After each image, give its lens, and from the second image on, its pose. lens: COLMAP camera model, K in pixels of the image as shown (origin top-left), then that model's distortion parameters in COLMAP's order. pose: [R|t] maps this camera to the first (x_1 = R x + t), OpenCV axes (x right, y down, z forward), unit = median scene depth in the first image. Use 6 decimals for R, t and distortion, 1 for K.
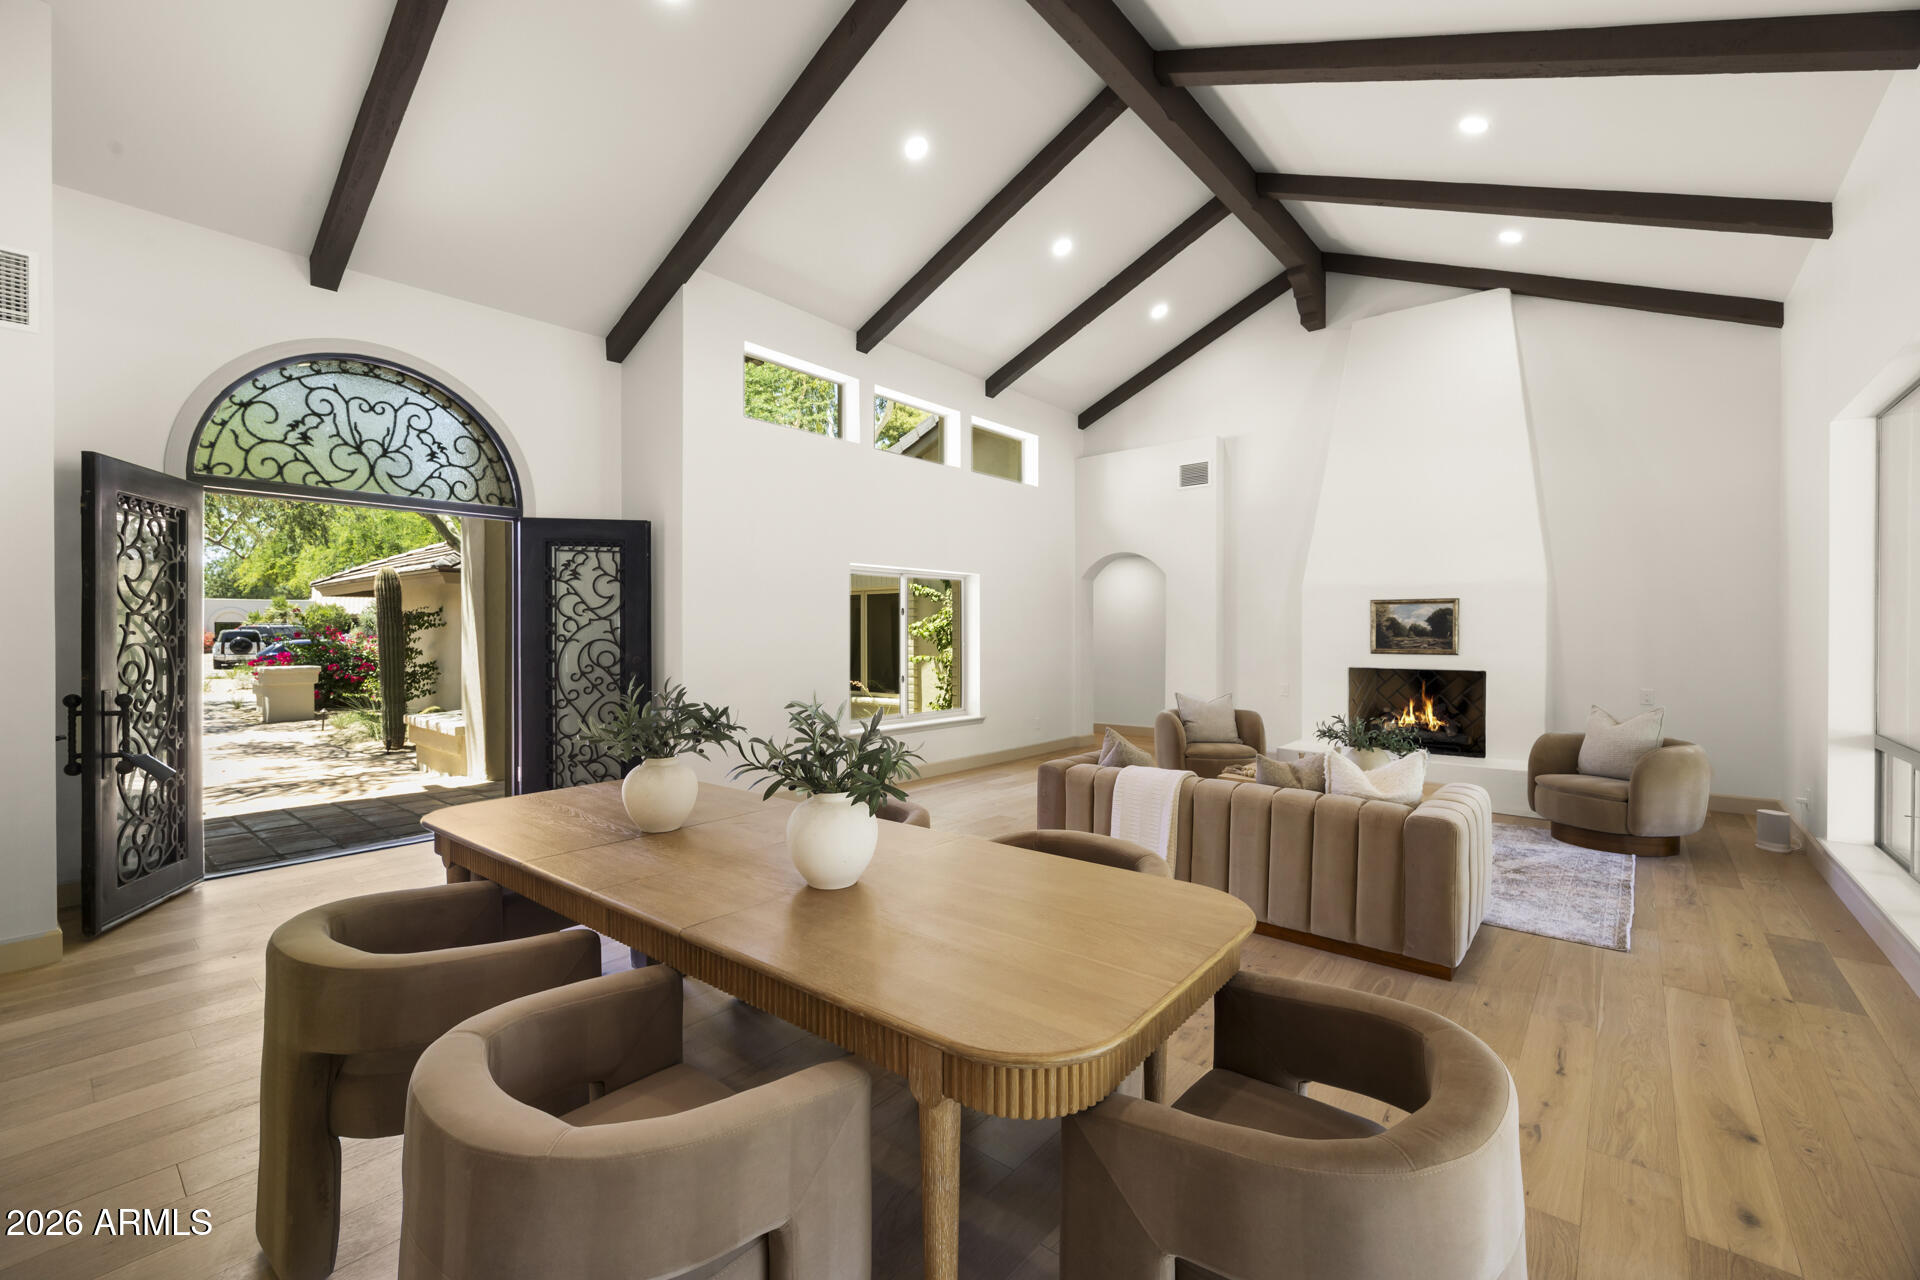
lens RADIAL K [[785.2, 0, 958.5], [0, 785.2, 633.0], [0, 0, 1]] dist [-0.003032, 0.001098]
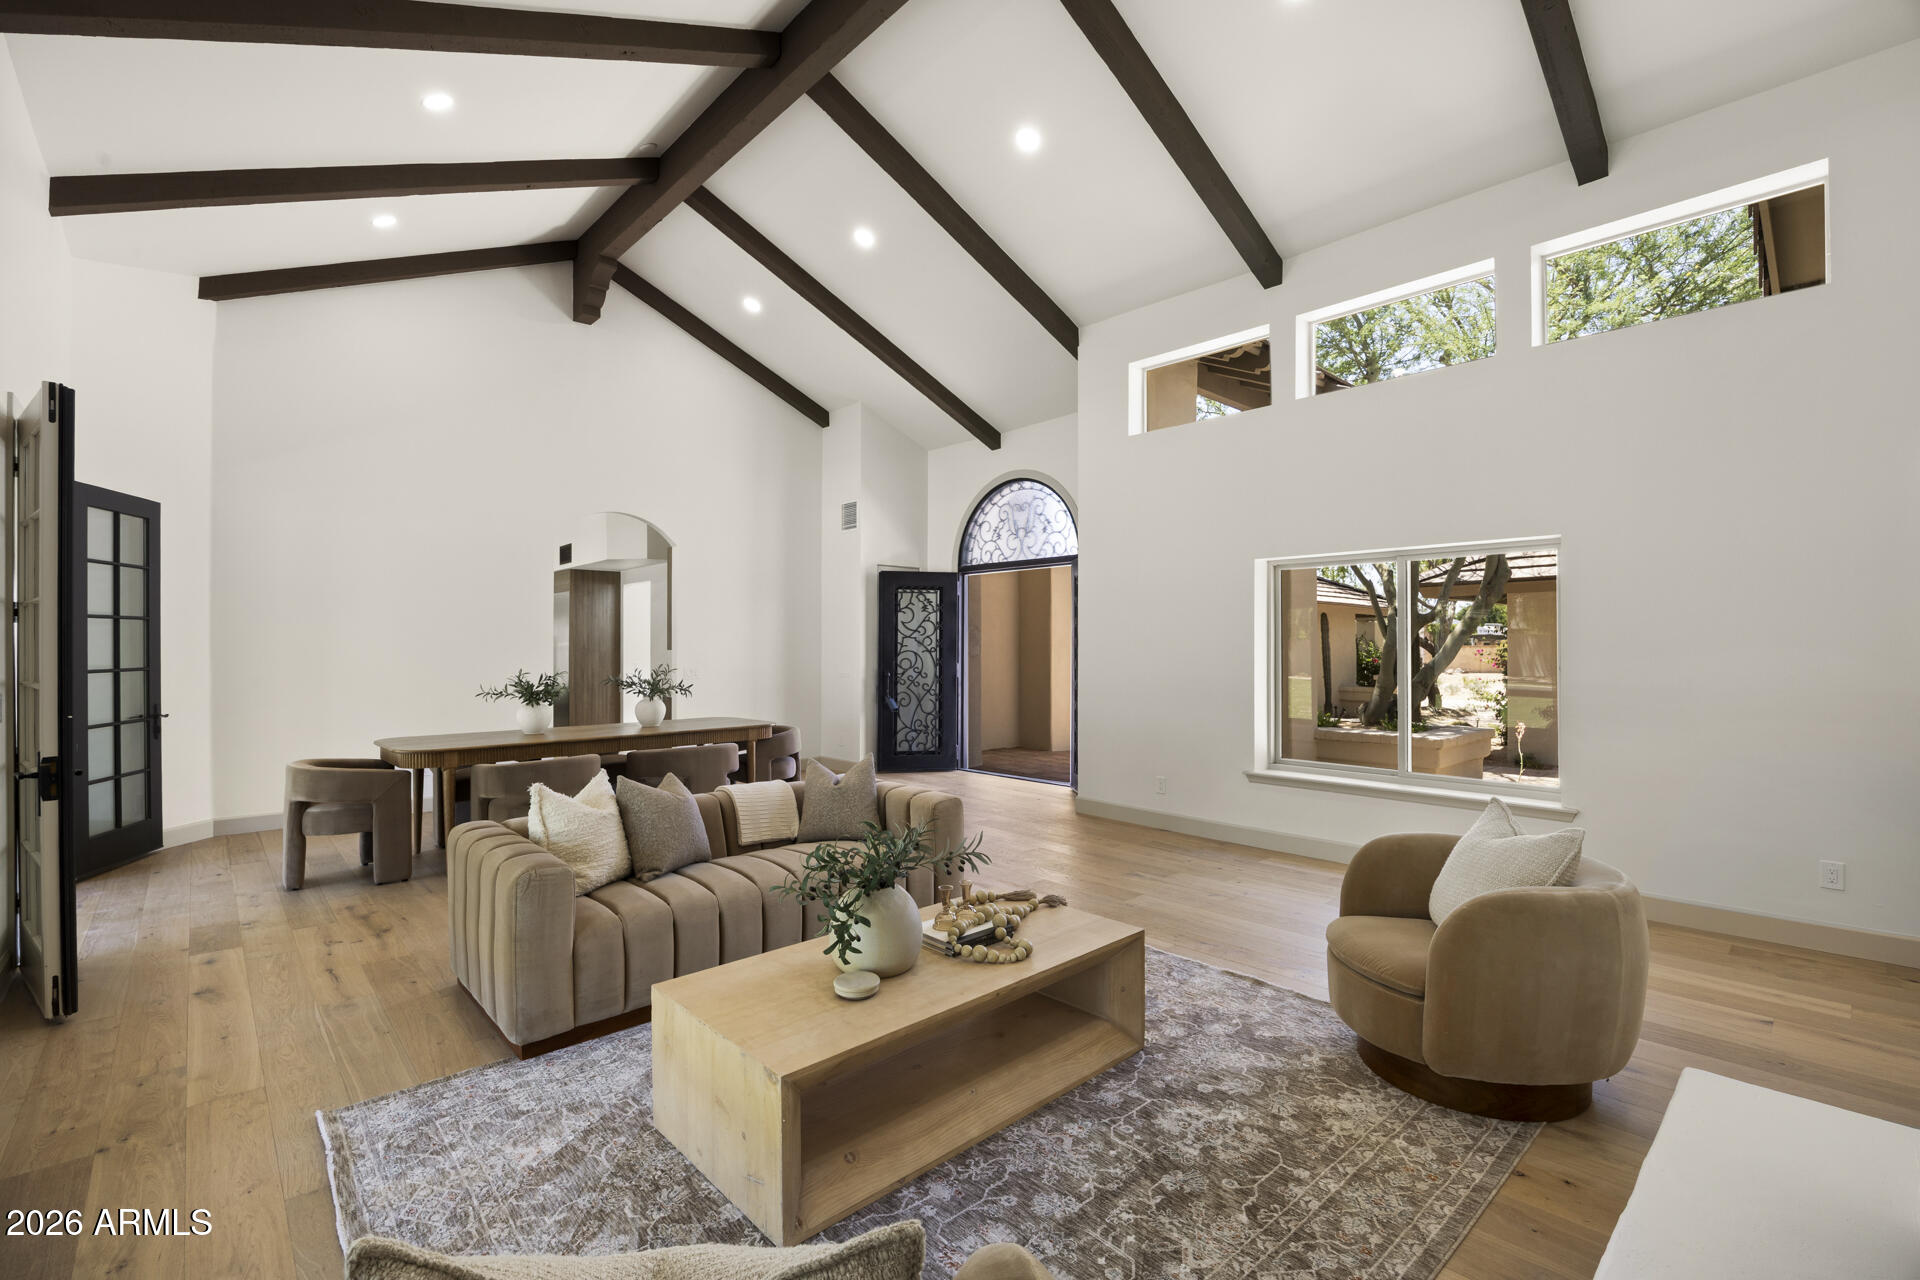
lens RADIAL K [[833.4, 0, 957.5], [0, 833.4, 640.0], [0, 0, 1]] dist [-0.003504, -0.000864]
pose [[-0.119265, -0.005805, -0.992846, 1.465326], [-0.000064, 0.999983, -0.005839, -0.003460], [0.992862, -0.000633, -0.119263, 1.592945]]
